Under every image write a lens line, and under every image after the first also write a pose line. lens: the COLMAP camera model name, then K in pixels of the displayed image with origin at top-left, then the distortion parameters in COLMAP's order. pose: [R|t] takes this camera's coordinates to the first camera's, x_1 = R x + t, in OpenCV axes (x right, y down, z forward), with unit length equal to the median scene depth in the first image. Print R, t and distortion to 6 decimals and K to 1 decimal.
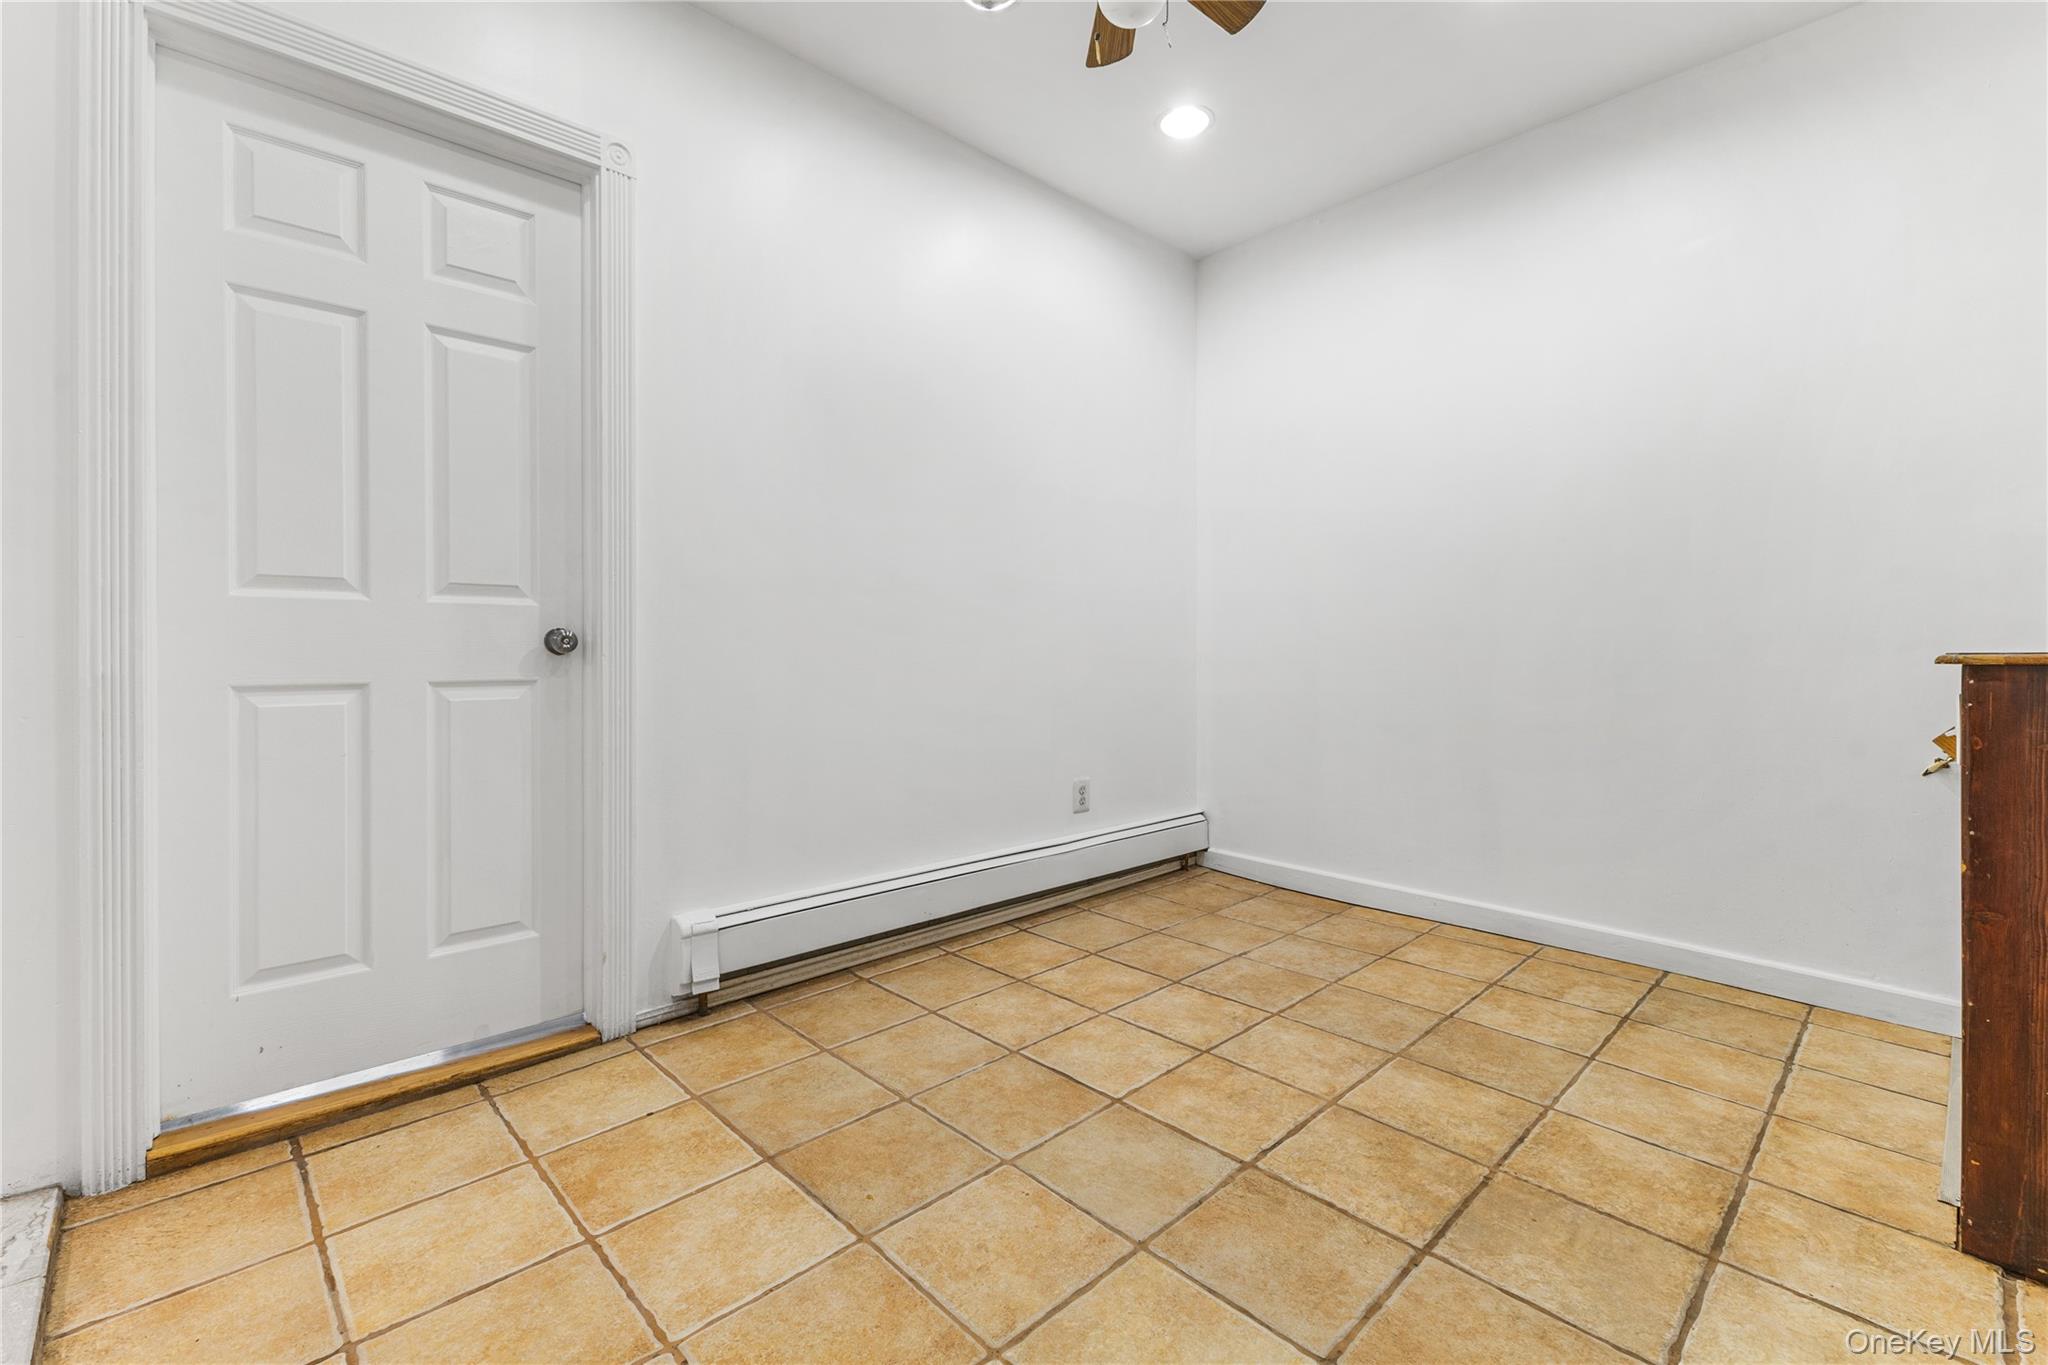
lens RADIAL K [[899.4, 0, 1011.7], [0, 899.4, 663.2], [0, 0, 1]] dist [0.010987, -0.001245]
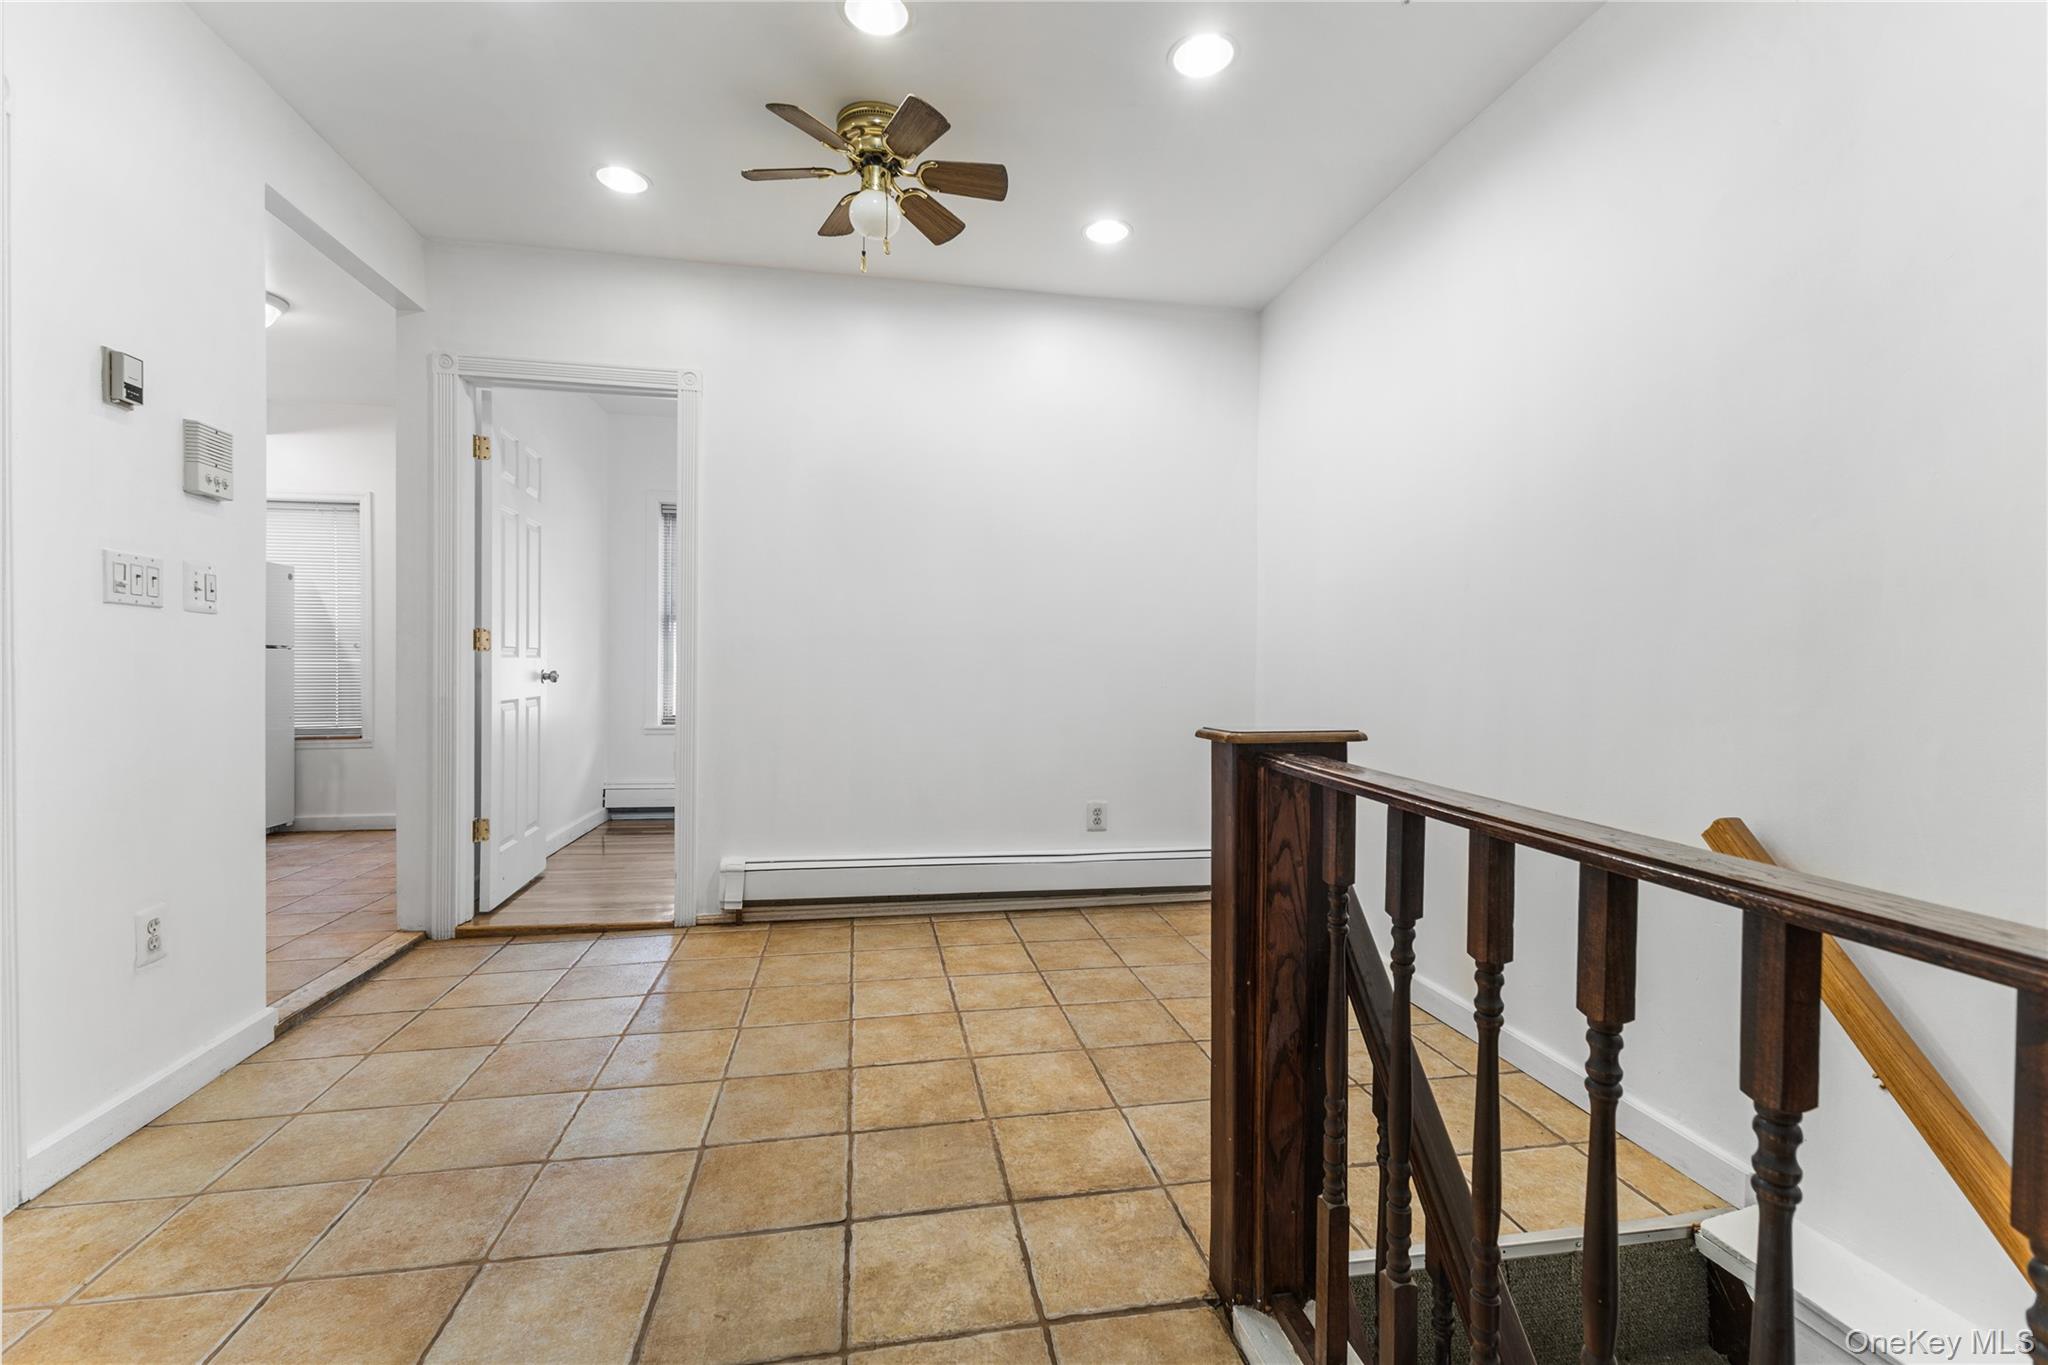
lens RADIAL K [[899.4, 0, 1011.4], [0, 899.4, 688.0], [0, 0, 1]] dist [0.010987, -0.001245]
pose [[0.835105, 0.023784, -0.549576, 1.007789], [-0.019686, 0.999717, 0.013352, -0.048464], [0.549738, -0.000331, 0.835337, -0.027015]]
